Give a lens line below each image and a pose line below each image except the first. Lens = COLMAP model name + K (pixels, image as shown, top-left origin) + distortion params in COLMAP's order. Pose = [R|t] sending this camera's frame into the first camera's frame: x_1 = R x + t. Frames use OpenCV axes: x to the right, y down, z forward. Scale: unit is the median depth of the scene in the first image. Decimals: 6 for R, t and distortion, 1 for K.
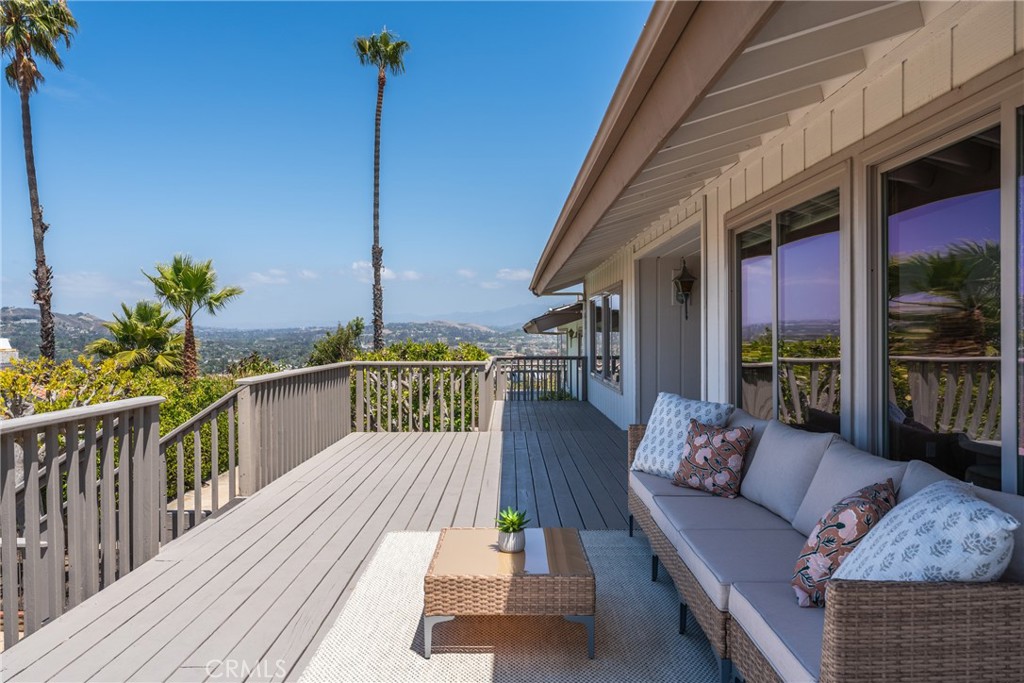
lens RADIAL K [[669.3, 0, 512.4], [0, 669.3, 339.1], [0, 0, 1]] dist [-0.036587, -0.000441]
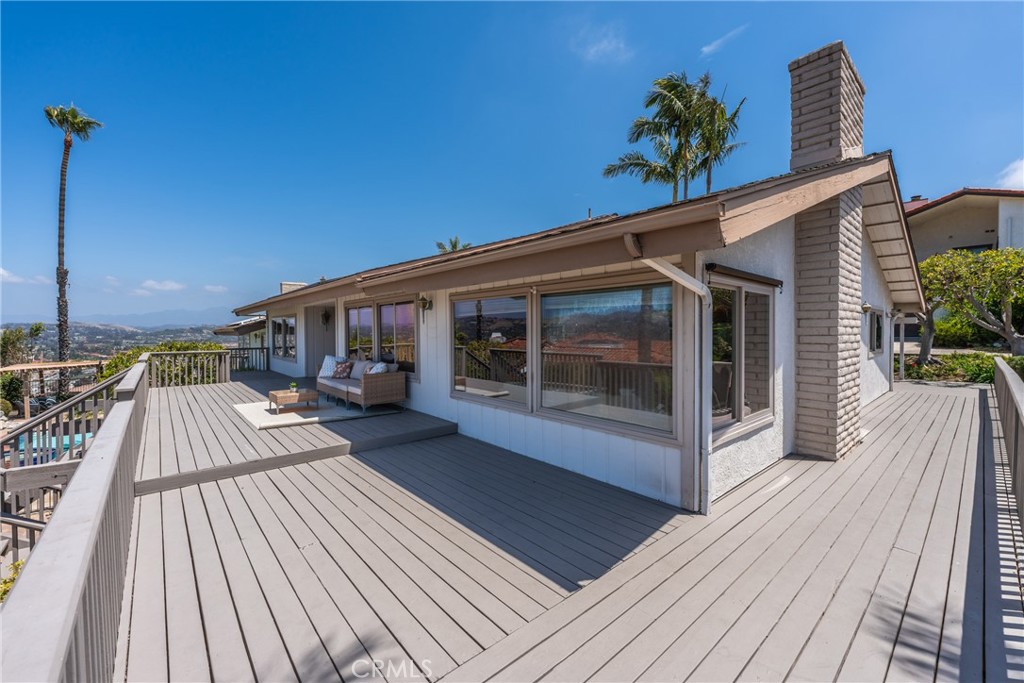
lens RADIAL K [[405.7, 0, 511.9], [0, 405.7, 341.5], [0, 0, 1]] dist [-0.010029, -0.000429]
pose [[0.754023, -0.017922, 0.656603, -0.133214], [0.008285, 0.999808, 0.017776, -0.006631], [-0.656795, -0.007964, 0.754027, -0.380310]]
